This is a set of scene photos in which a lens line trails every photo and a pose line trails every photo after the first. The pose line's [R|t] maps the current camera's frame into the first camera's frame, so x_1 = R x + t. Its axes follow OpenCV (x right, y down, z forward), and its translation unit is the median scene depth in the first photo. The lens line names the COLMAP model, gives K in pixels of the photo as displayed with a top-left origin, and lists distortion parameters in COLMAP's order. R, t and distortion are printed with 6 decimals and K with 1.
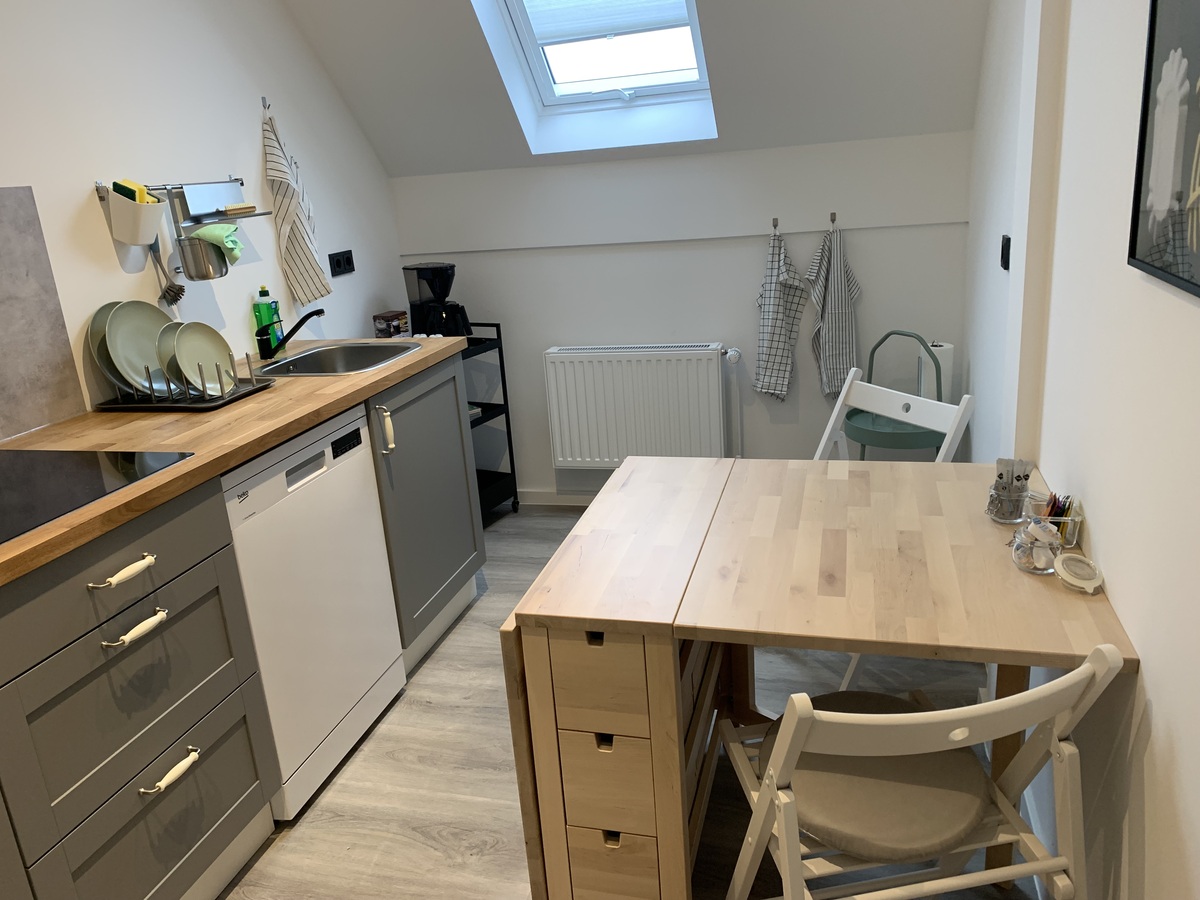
lens RADIAL K [[934.5, 0, 599.4], [0, 934.5, 446.5], [0, 0, 1]] dist [0.030447, -0.013940]
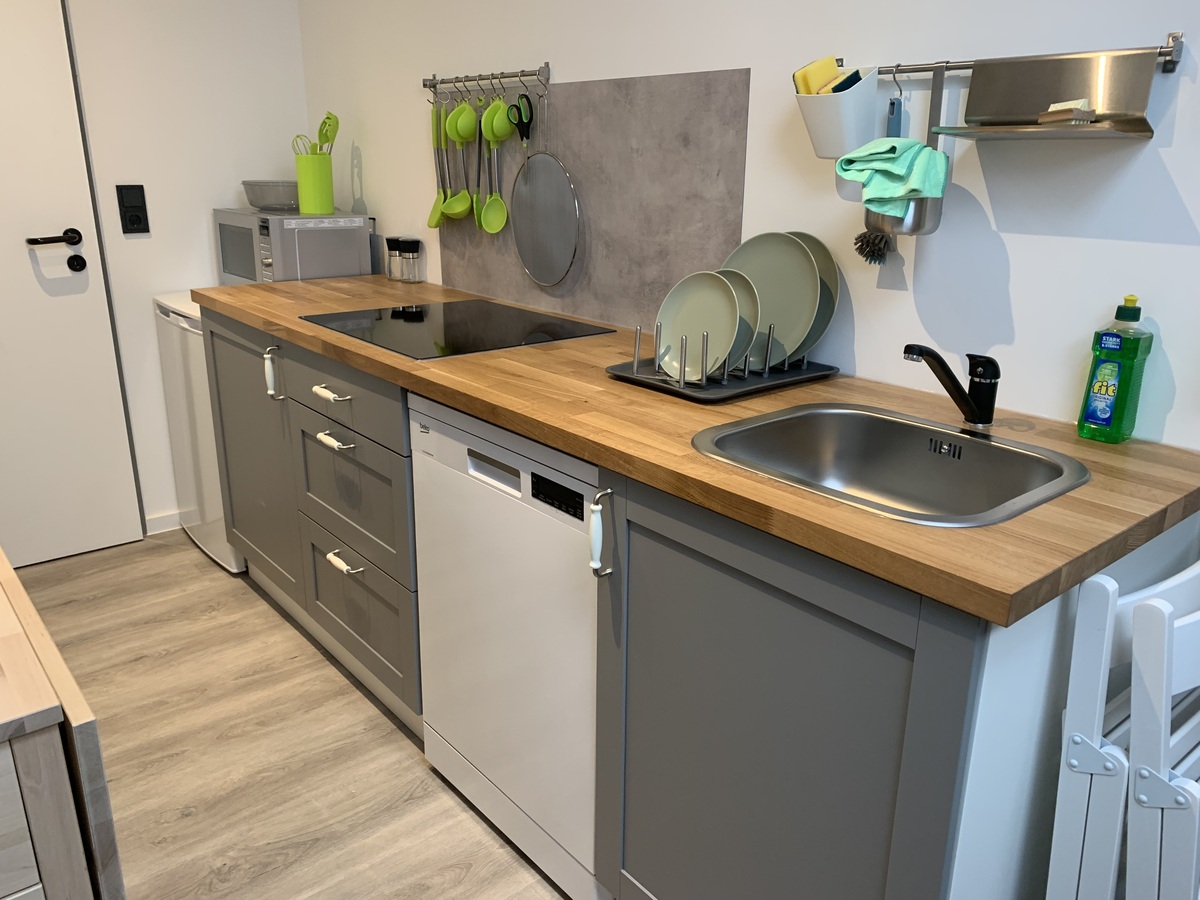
lens RADIAL K [[934.5, 0, 598.3], [0, 934.5, 452.7], [0, 0, 1]] dist [0.030447, -0.013940]
pose [[-0.574956, 0.317597, -0.754028, 0.195332], [-0.207440, 0.834889, 0.509832, -0.389094], [0.791451, 0.449546, -0.414142, 1.397433]]
